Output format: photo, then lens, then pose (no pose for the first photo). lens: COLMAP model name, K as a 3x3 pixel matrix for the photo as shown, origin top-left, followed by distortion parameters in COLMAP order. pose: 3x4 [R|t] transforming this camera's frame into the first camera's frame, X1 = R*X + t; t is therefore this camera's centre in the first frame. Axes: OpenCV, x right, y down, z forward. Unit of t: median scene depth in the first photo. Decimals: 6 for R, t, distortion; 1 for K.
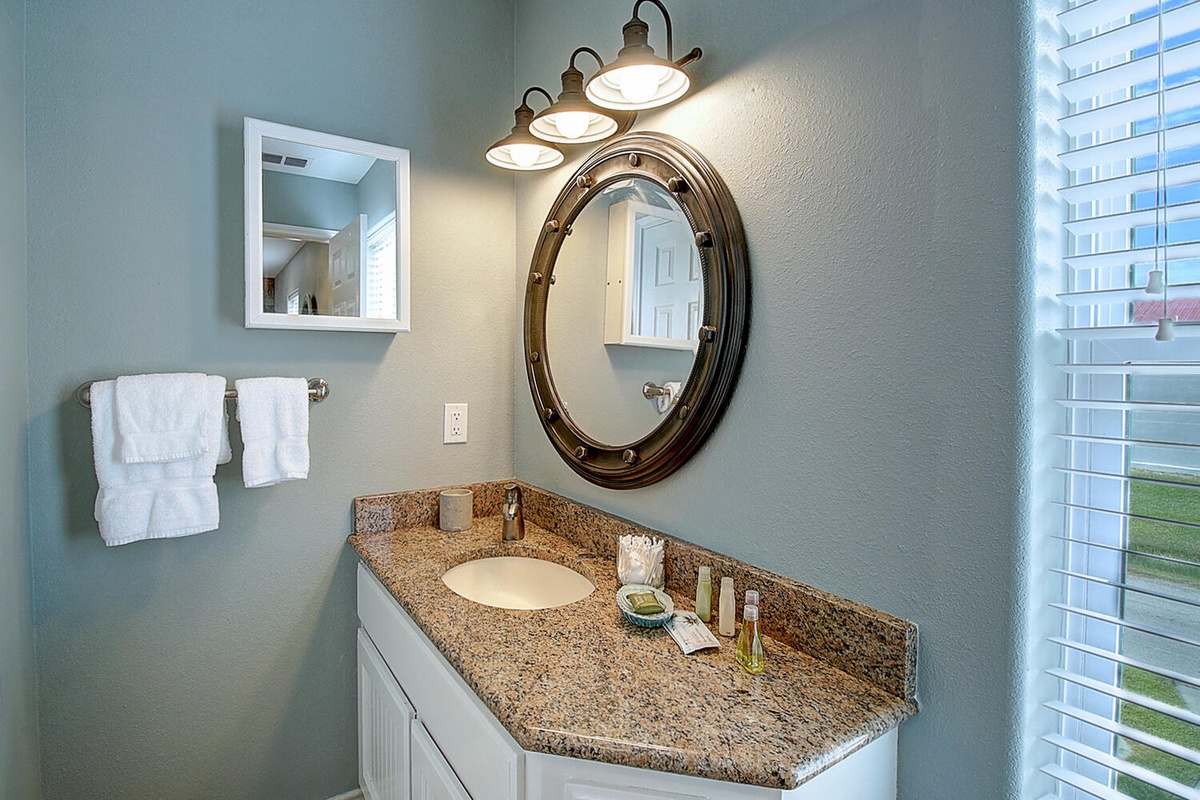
lens RADIAL K [[604.5, 0, 619.9], [0, 604.5, 377.3], [0, 0, 1]] dist [-0.017838, -0.000408]
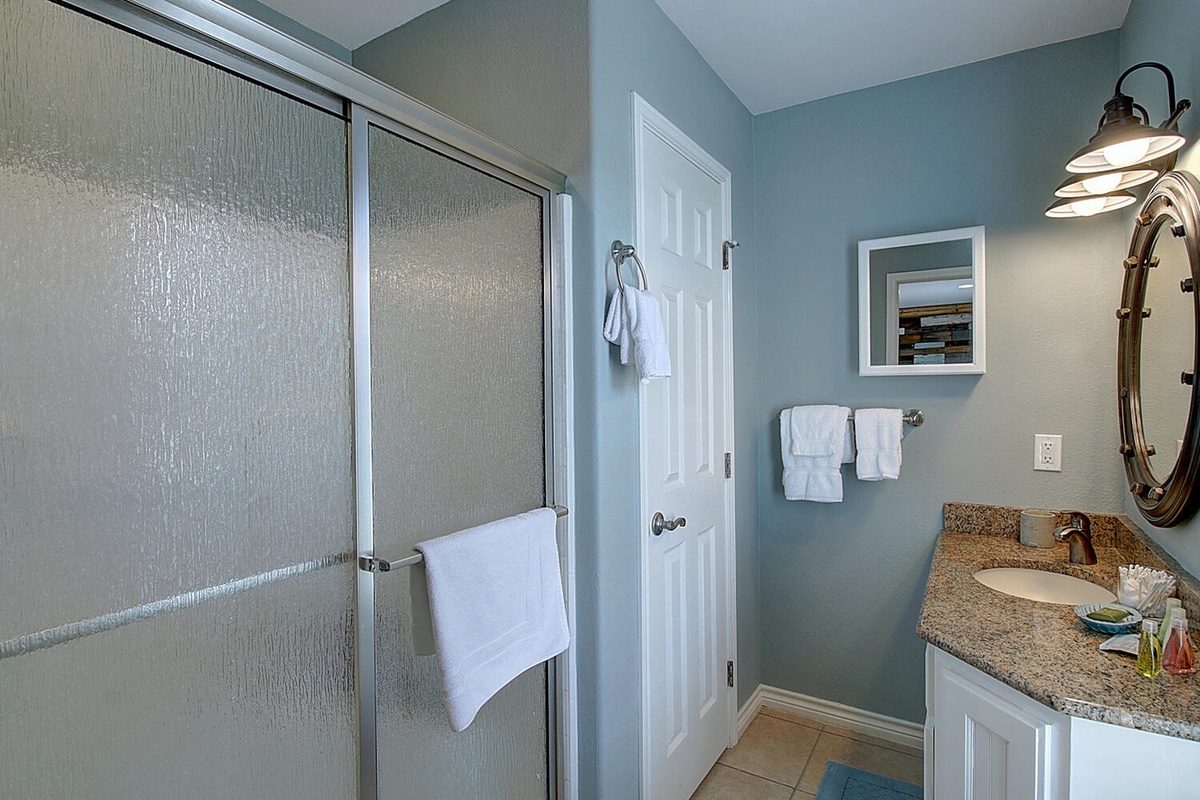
lens RADIAL K [[557.5, 0, 600.0], [0, 557.5, 400.0], [0, 0, 1]] dist [0.001438, -0.011985]
pose [[0.418669, 0.004118, -0.908130, 0.399574], [-0.010795, 0.999942, -0.000442, -0.012933], [0.908075, 0.009989, 0.418689, -0.210185]]
